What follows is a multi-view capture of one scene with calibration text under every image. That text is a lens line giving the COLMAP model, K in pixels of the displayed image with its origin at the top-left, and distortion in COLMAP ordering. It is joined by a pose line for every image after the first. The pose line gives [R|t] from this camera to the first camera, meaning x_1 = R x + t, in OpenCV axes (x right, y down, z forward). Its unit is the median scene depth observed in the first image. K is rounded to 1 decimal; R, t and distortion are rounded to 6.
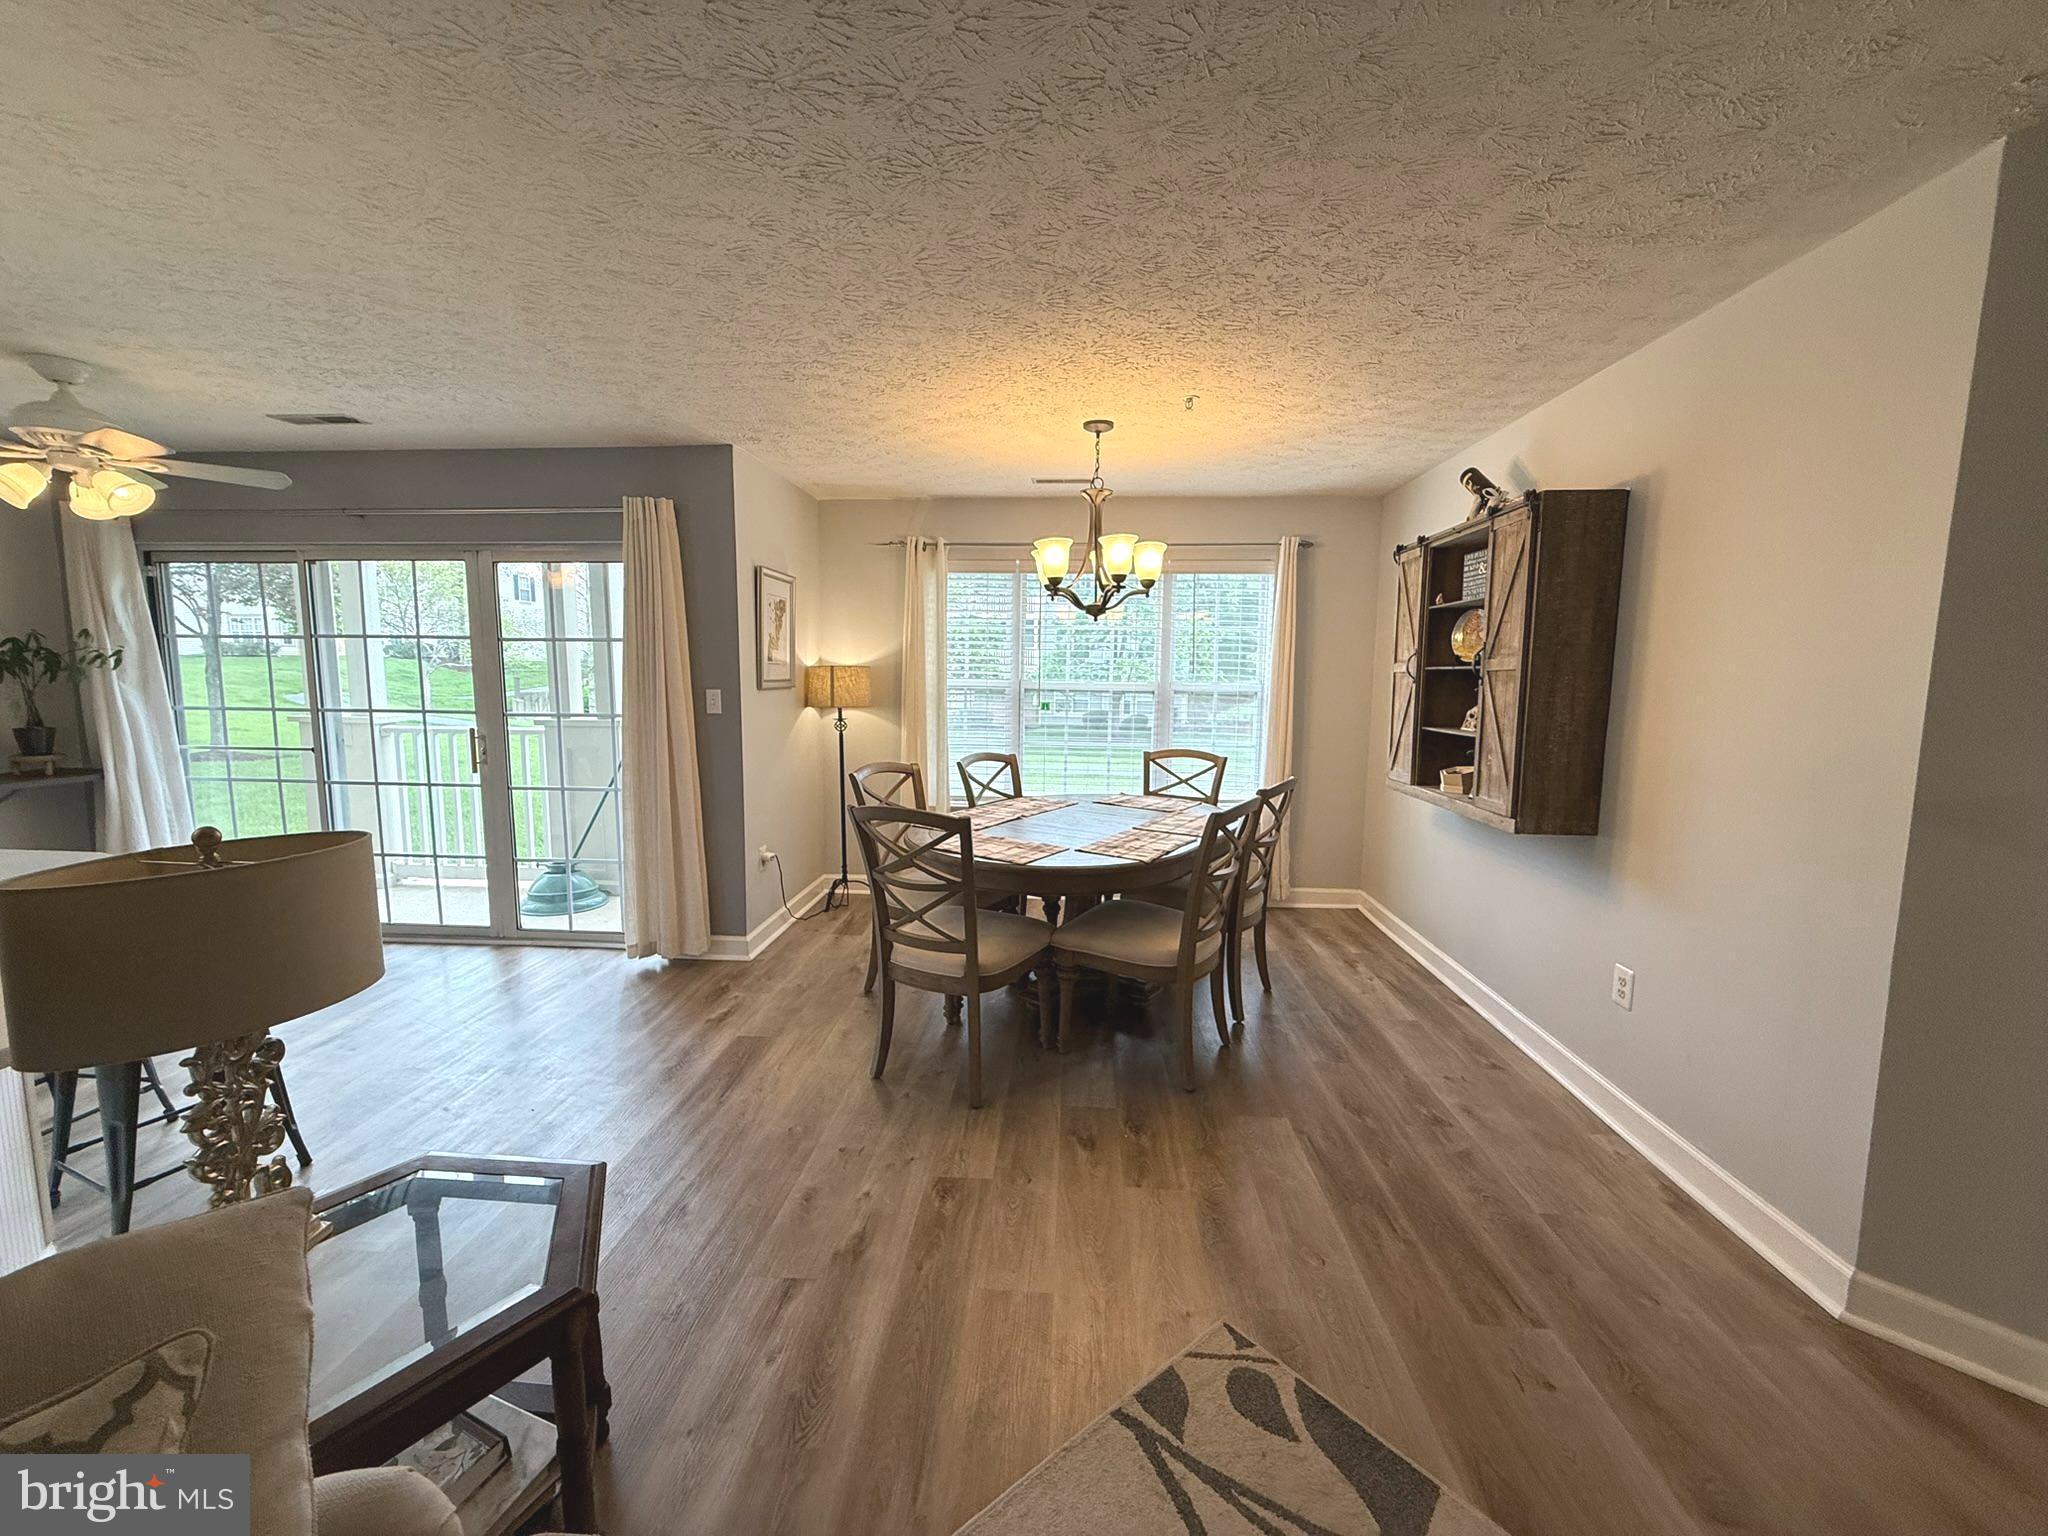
lens RADIAL K [[814.6, 0, 1019.8], [0, 814.6, 764.9], [0, 0, 1]] dist [0.000375, -0.000035]
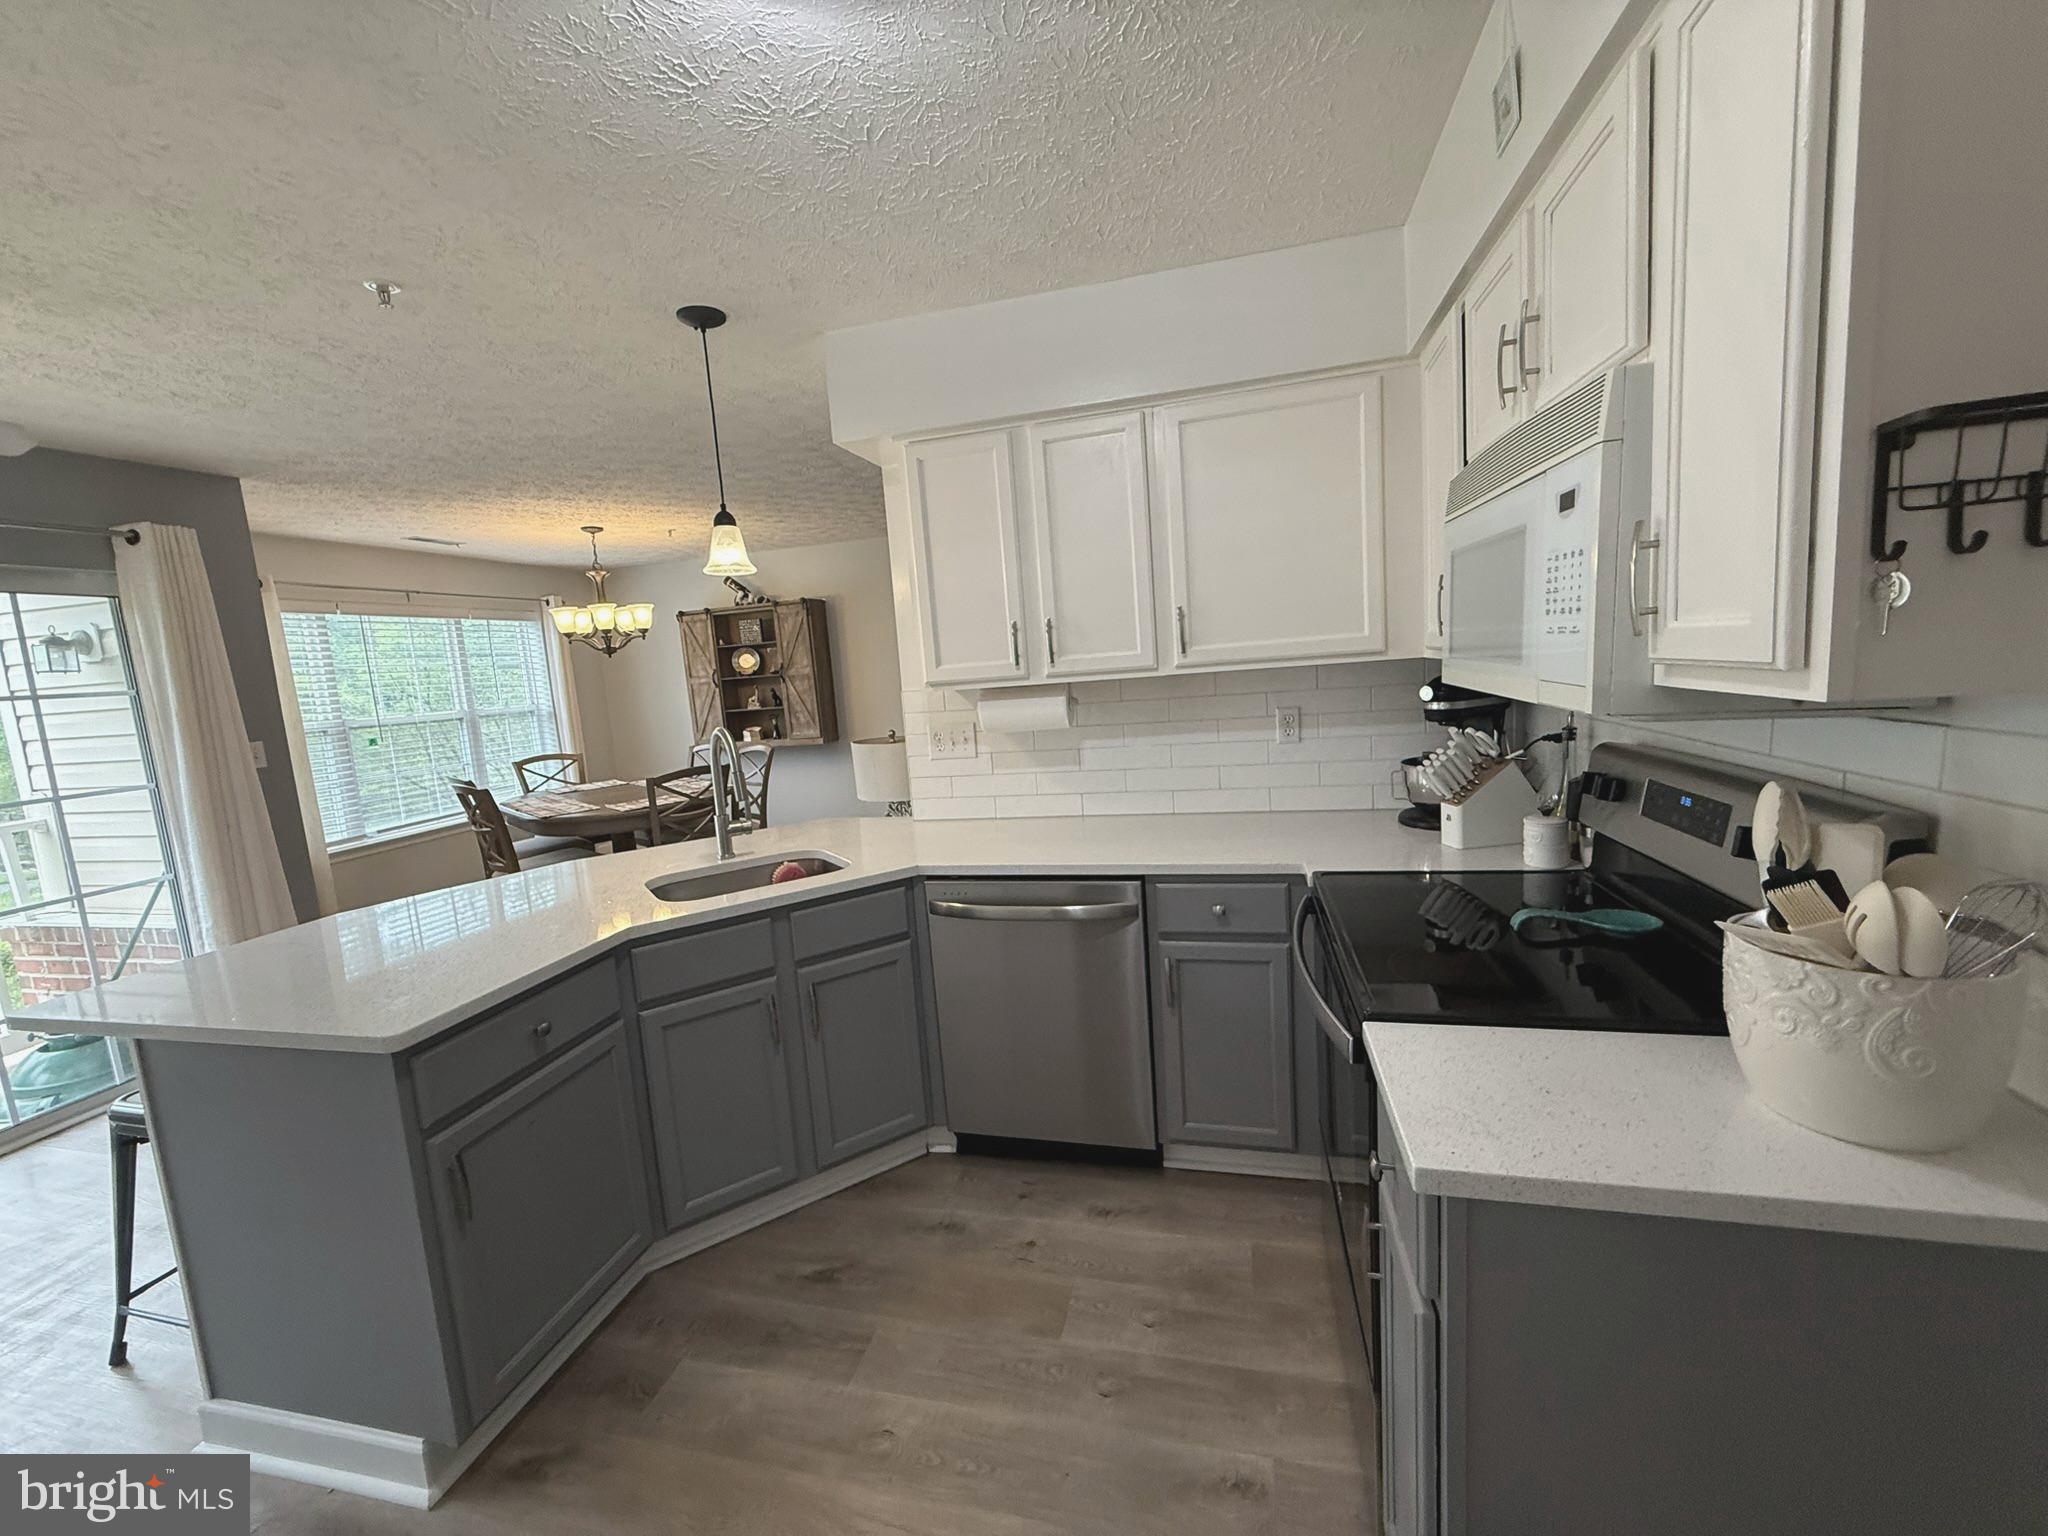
lens RADIAL K [[814.6, 0, 1019.8], [0, 814.6, 764.9], [0, 0, 1]] dist [0.000375, -0.000035]
pose [[0.176925, -0.147446, 0.973117, -1.227978], [0.185114, 0.976055, 0.114235, -0.014847], [-0.966659, 0.159927, 0.199983, 0.002722]]
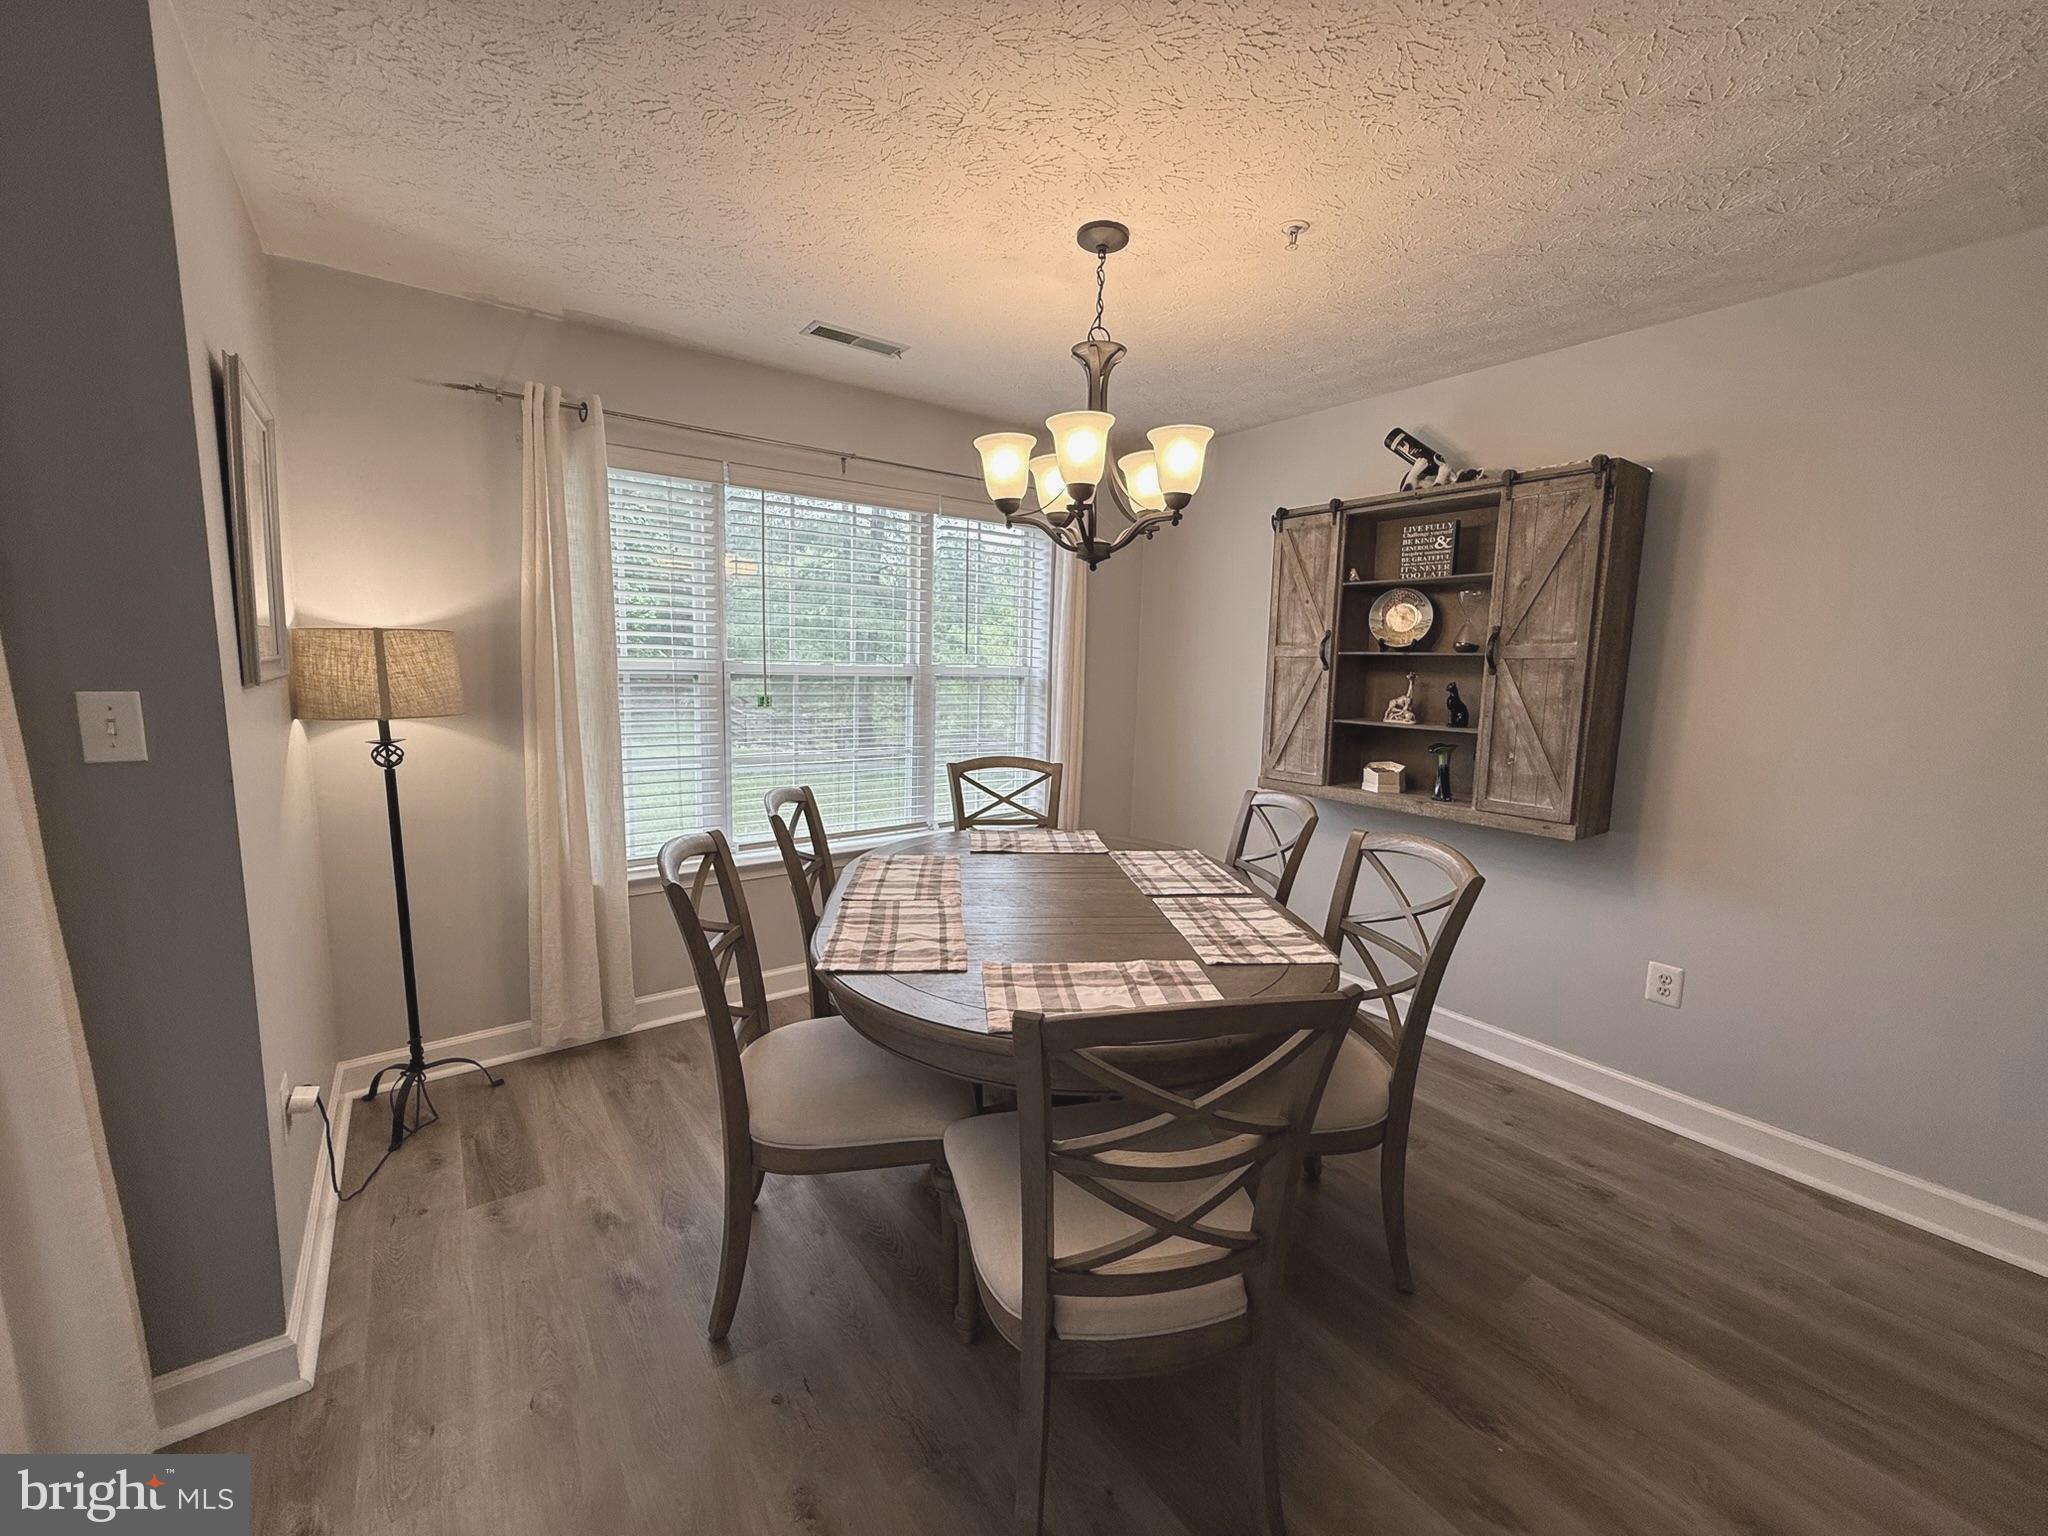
lens RADIAL K [[814.6, 0, 1019.8], [0, 814.6, 764.9], [0, 0, 1]] dist [0.000375, -0.000035]
pose [[0.762409, -0.076852, 0.642516, -0.341951], [0.057627, 0.997041, 0.050877, -0.063722], [-0.644524, -0.001763, 0.764582, 0.554392]]
